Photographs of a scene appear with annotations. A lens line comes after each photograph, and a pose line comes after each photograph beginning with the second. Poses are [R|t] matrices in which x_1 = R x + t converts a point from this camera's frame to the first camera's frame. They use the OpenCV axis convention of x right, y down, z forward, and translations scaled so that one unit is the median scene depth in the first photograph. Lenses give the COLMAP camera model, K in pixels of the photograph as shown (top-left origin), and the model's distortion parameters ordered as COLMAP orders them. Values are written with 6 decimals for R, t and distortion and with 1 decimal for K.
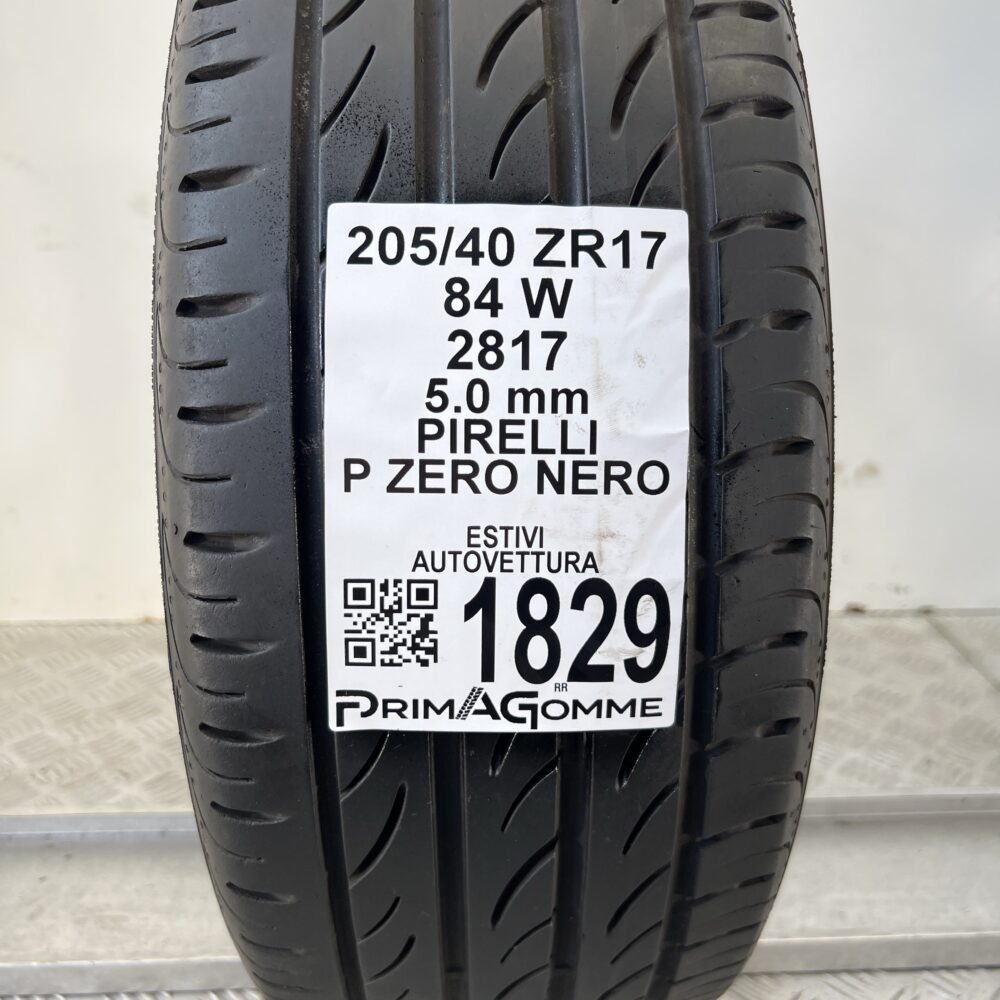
lens RADIAL K [[989.9, 0, 500.0], [0, 989.9, 500.0], [0, 0, 1]] dist [0.015641, -0.004581]
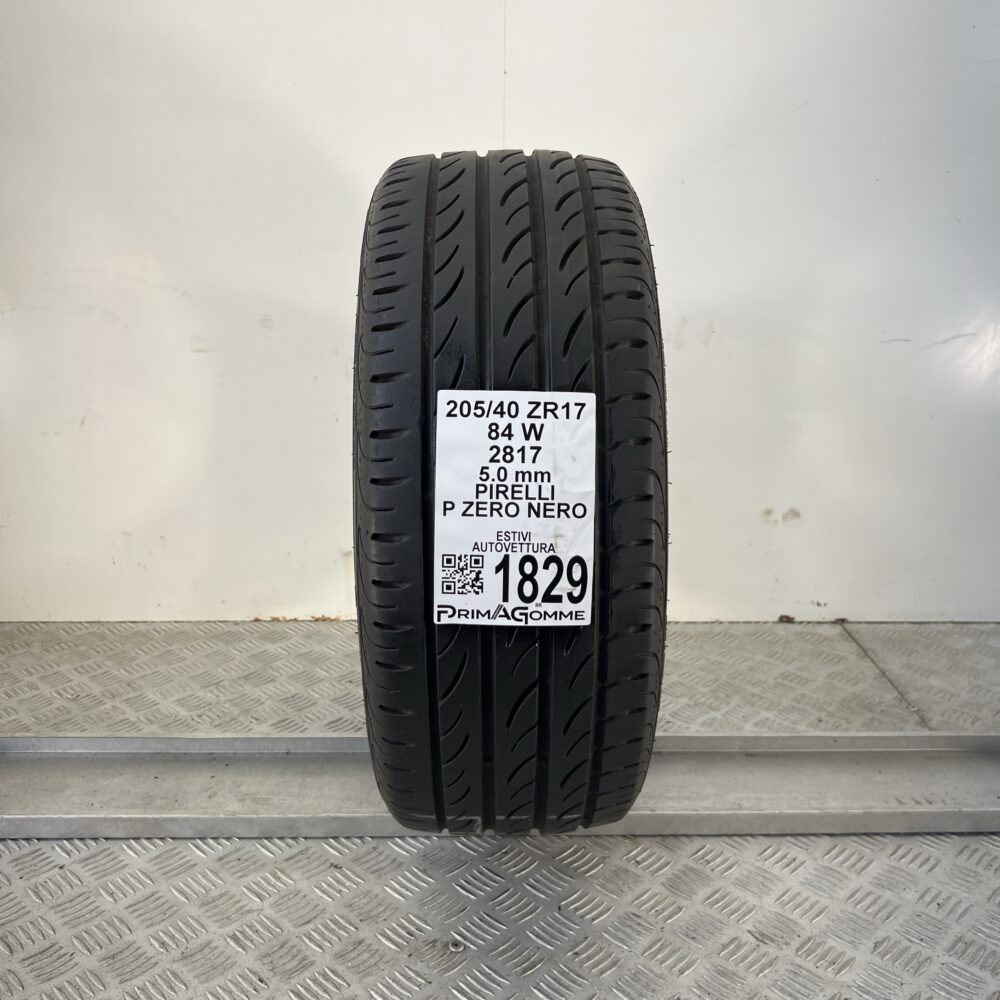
lens RADIAL K [[989.9, 0, 500.0], [0, 989.9, 500.0], [0, 0, 1]] dist [0.015641, -0.004581]
pose [[0.999658, 0.008460, -0.024742, 0.028647], [-0.009581, 0.998917, -0.045532, 0.056515], [0.024330, 0.045753, 0.998656, -1.240680]]
